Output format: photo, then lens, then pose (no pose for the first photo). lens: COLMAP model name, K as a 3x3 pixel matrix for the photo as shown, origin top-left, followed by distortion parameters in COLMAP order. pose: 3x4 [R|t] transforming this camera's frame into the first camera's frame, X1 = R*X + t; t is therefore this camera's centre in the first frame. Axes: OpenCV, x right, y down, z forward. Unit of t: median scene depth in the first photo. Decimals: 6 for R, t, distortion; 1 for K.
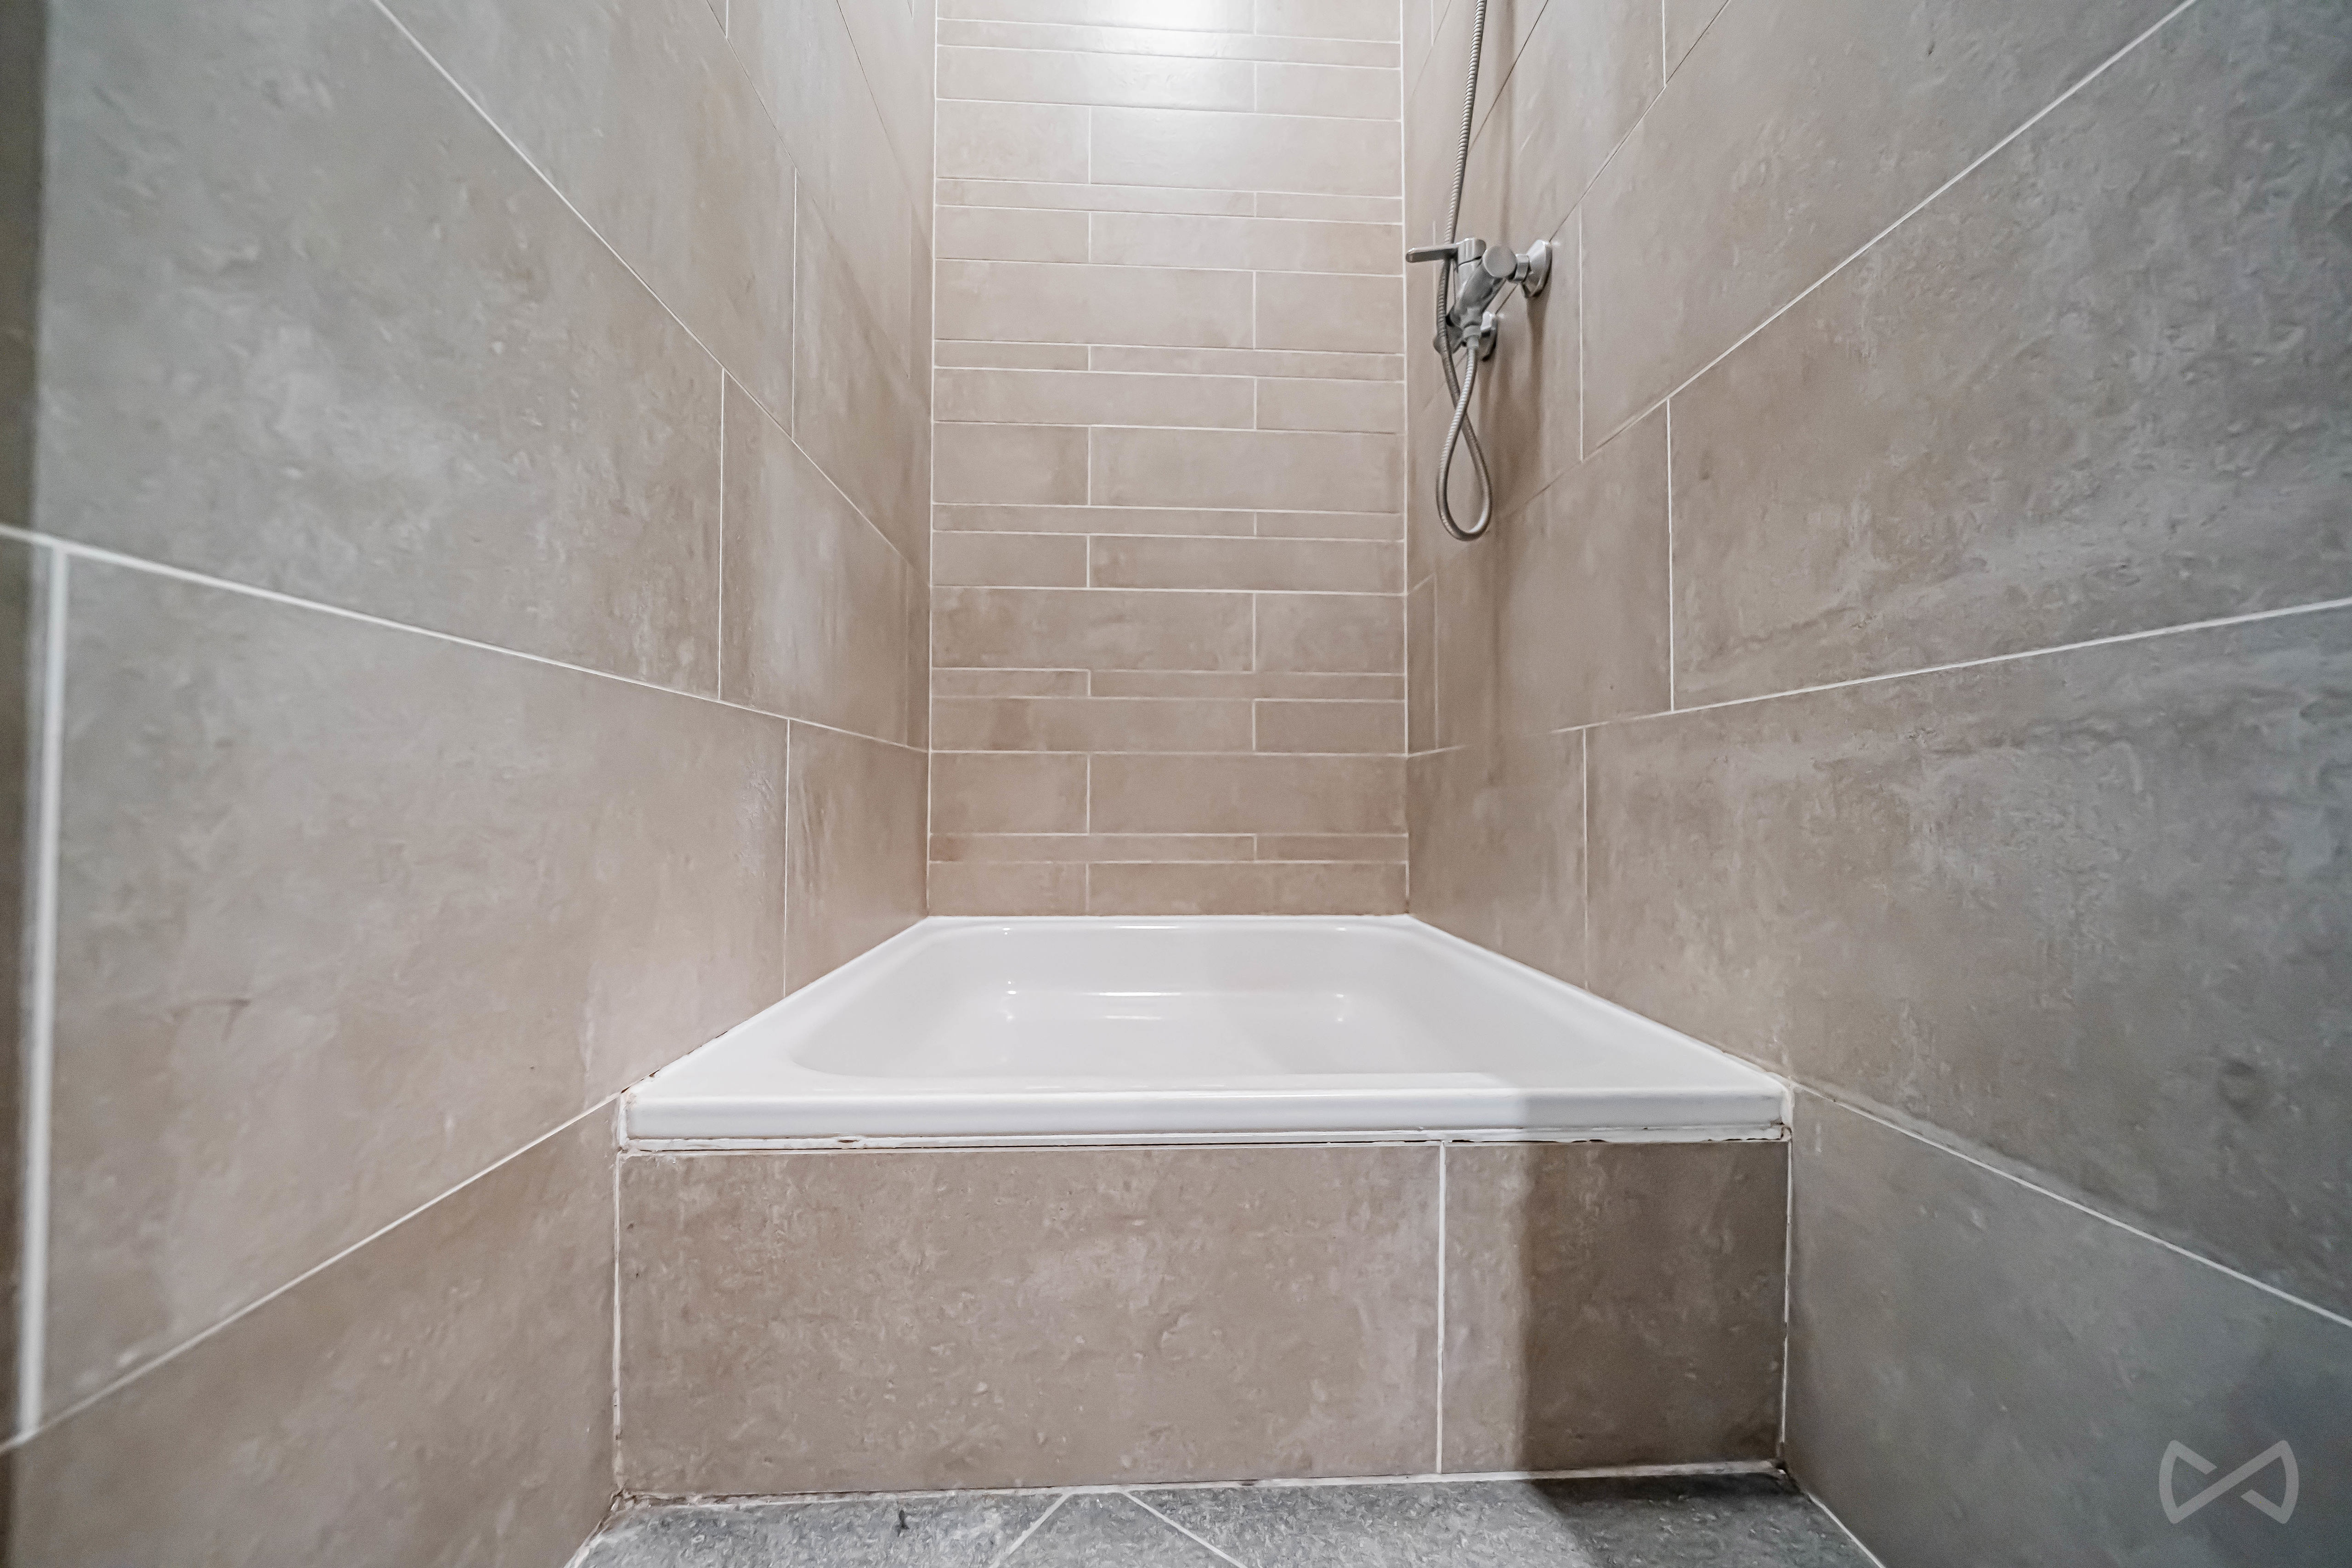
lens RADIAL K [[809.6, 0, 1174.6], [0, 809.6, 790.3], [0, 0, 1]] dist [-0.007624, 0.000544]
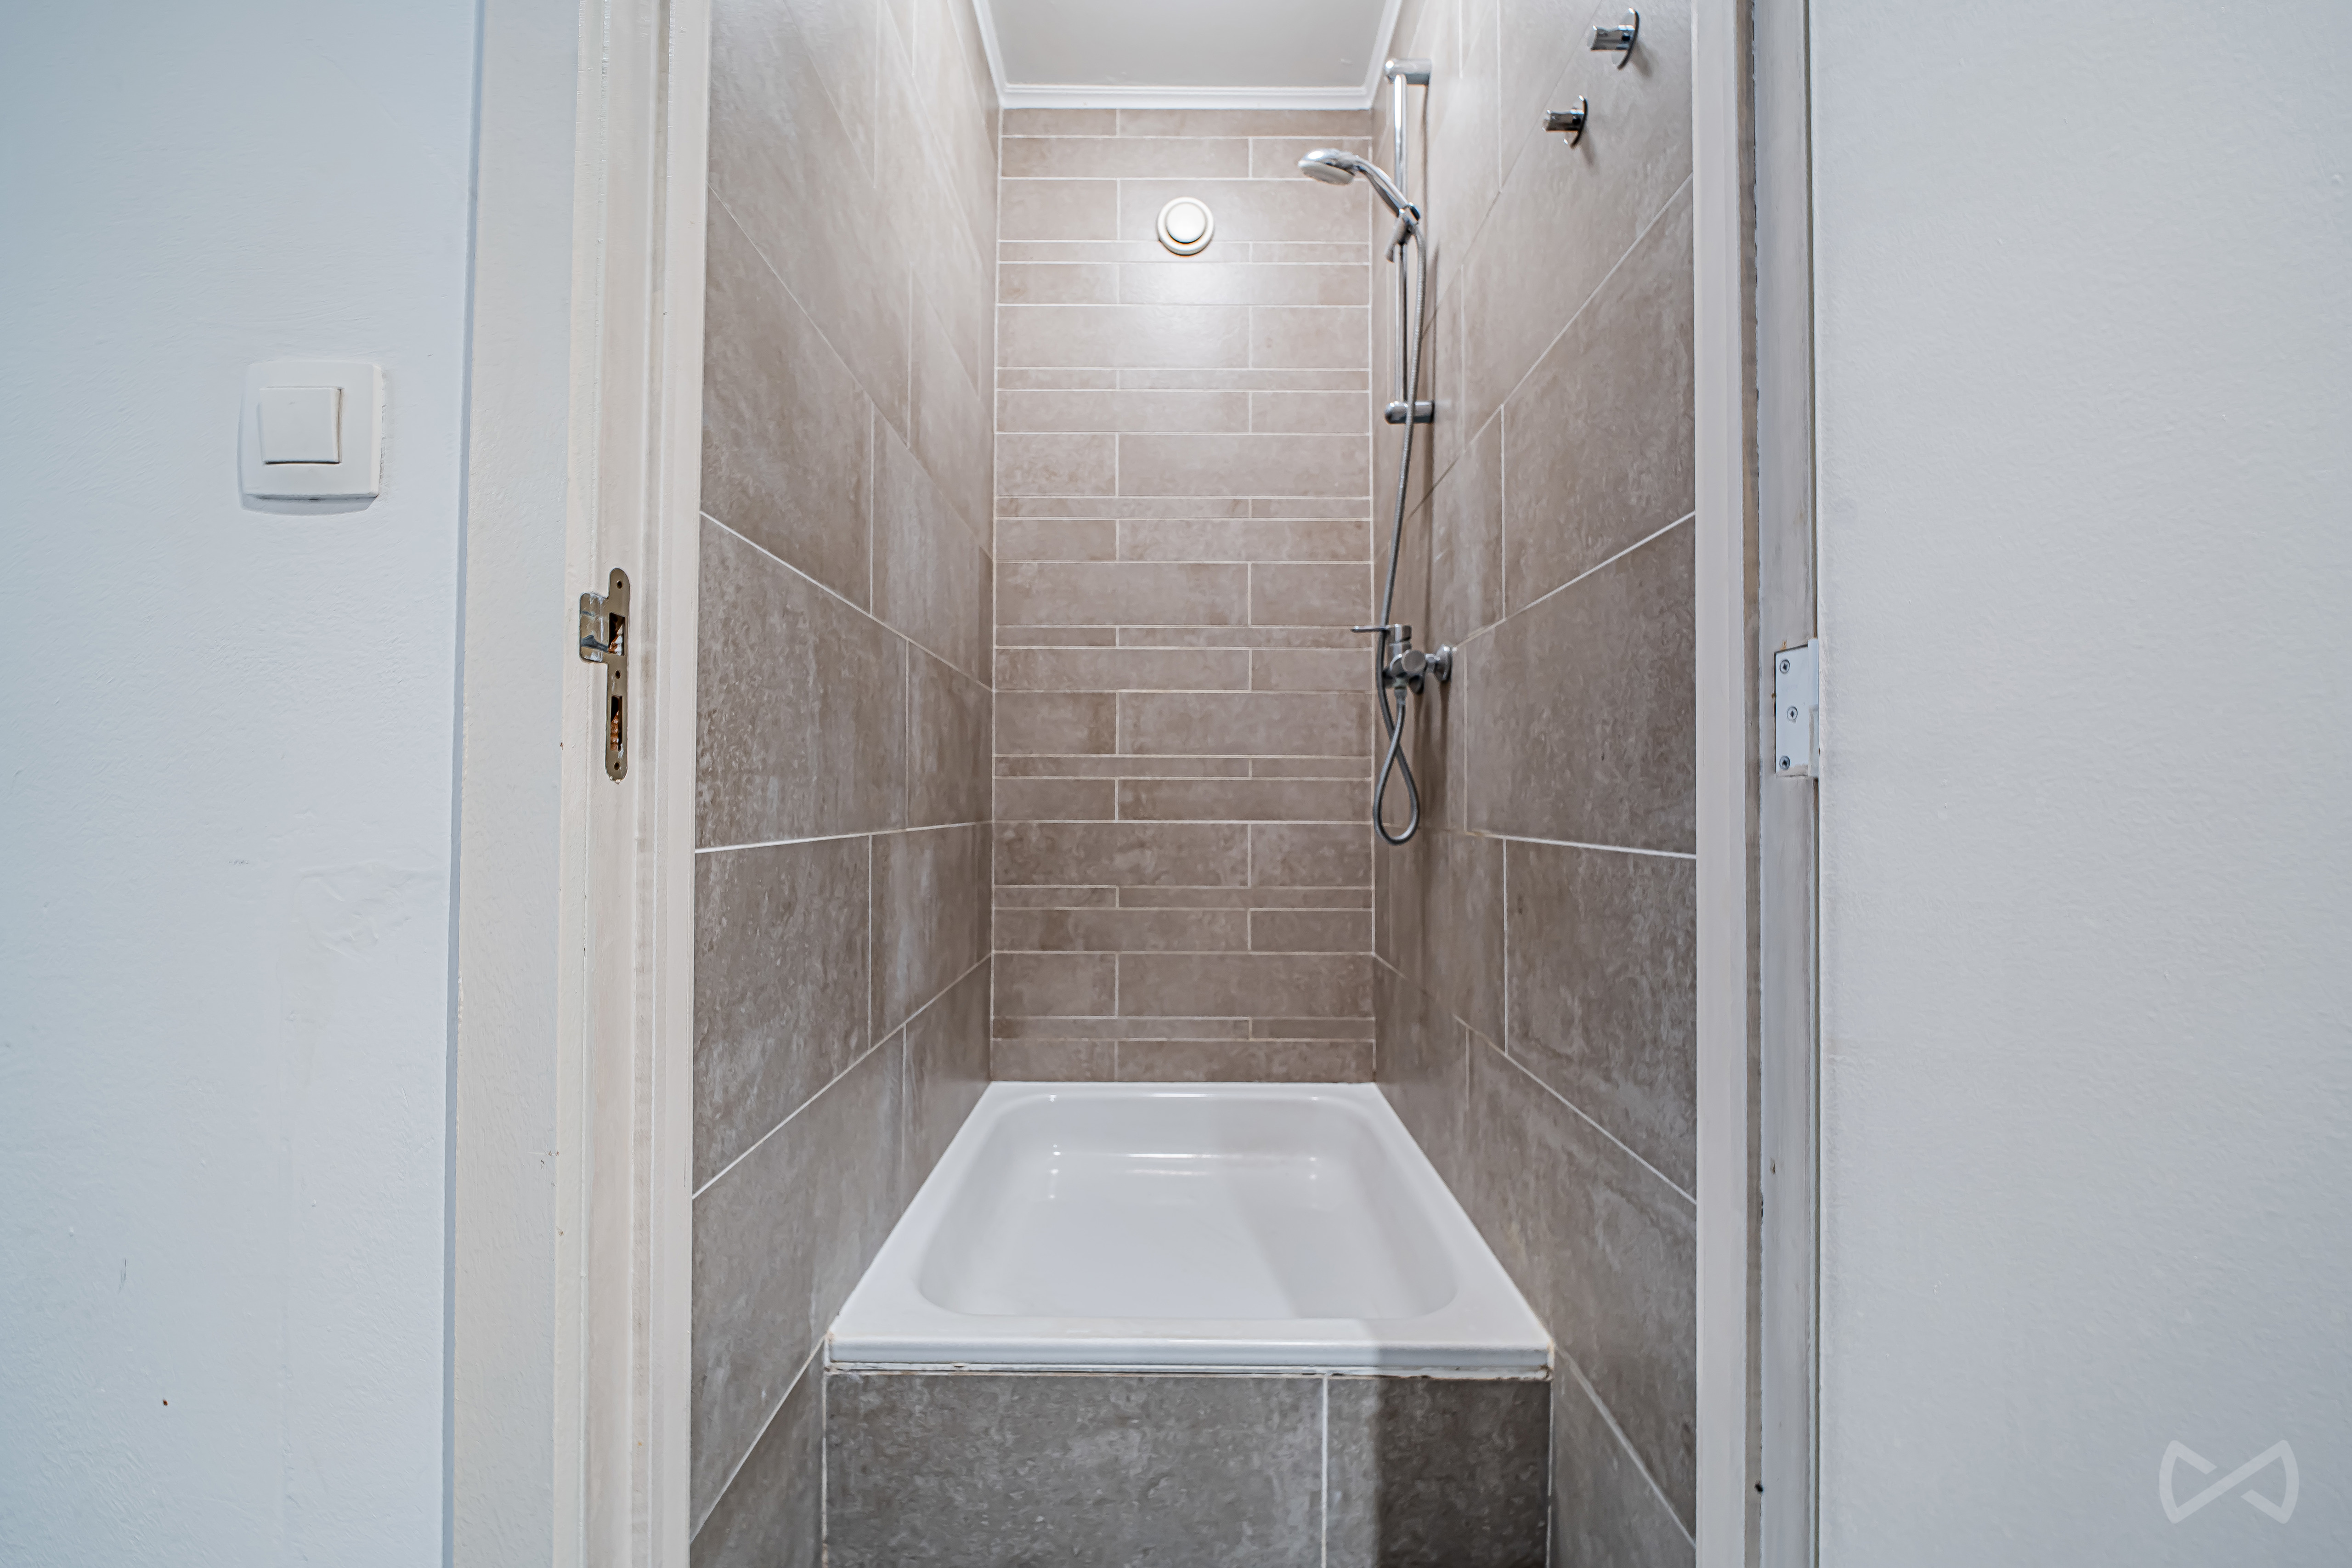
lens RADIAL K [[809.6, 0, 1176.6], [0, 809.6, 786.1], [0, 0, 1]] dist [-0.007624, 0.000544]
pose [[0.998747, -0.001555, -0.050025, 0.118061], [0.001414, 0.999995, -0.002844, -0.716660], [0.050029, 0.002770, 0.998744, -0.601974]]
